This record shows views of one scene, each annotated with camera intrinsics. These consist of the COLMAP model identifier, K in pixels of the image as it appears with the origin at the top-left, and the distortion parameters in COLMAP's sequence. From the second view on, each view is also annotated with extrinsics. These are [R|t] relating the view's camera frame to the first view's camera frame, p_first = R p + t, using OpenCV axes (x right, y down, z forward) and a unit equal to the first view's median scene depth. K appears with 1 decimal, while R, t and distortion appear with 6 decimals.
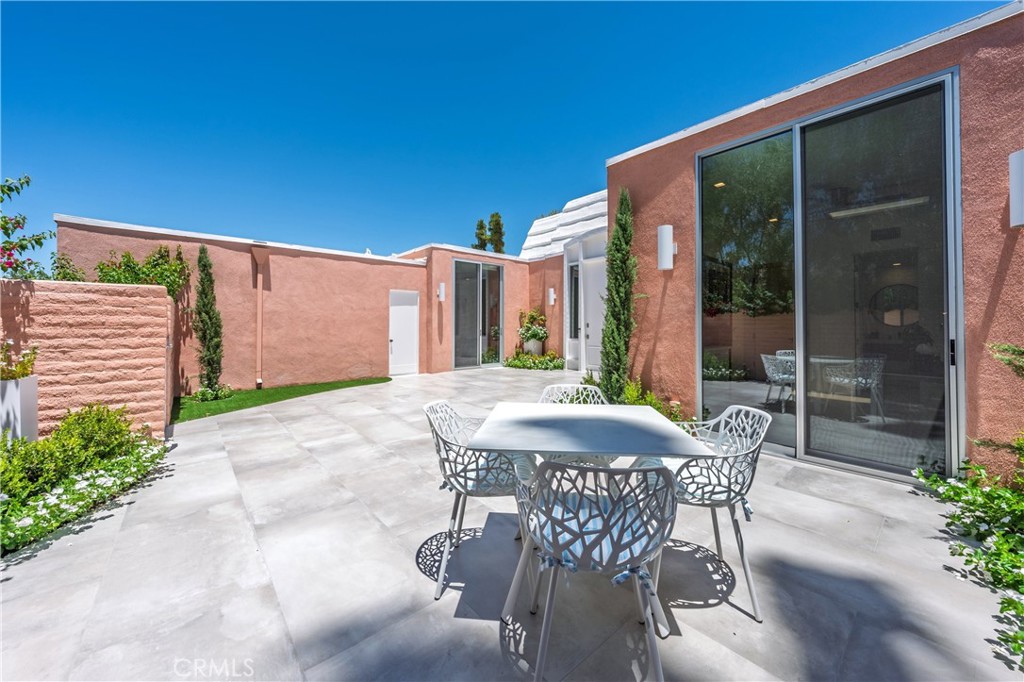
lens RADIAL K [[388.7, 0, 516.2], [0, 388.7, 317.1], [0, 0, 1]] dist [-0.002617, -0.000182]
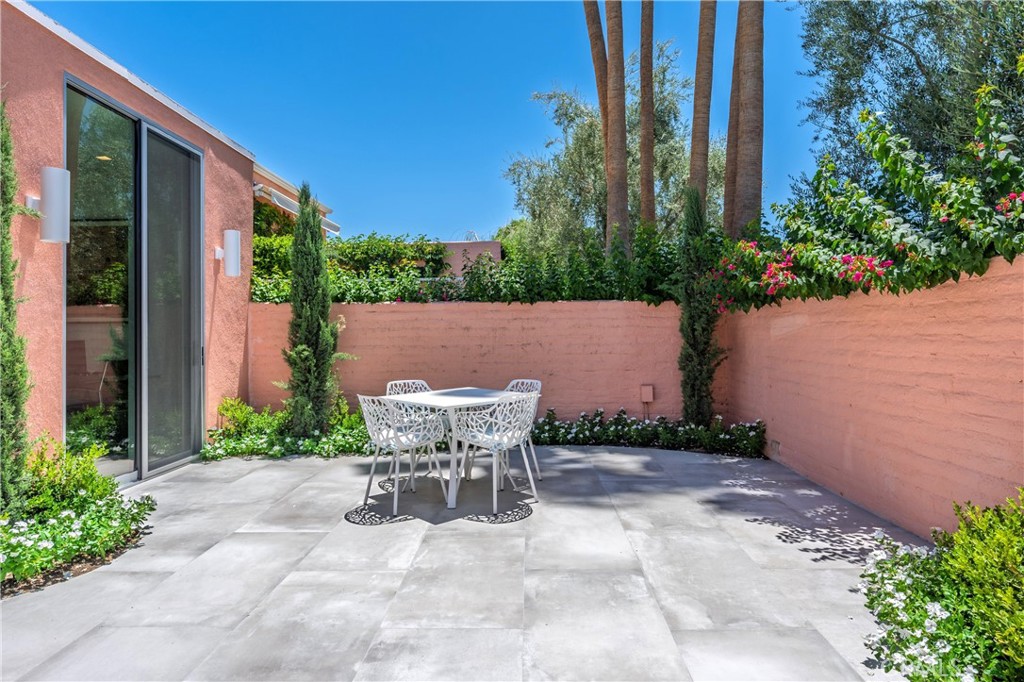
lens RADIAL K [[594.6, 0, 517.4], [0, 594.6, 339.0], [0, 0, 1]] dist [0.007839, 0.000643]
pose [[-0.745010, -0.001073, 0.667052, -0.324871], [-0.009184, 0.999920, -0.008650, 0.010604], [-0.666990, -0.012571, -0.744961, 0.524647]]
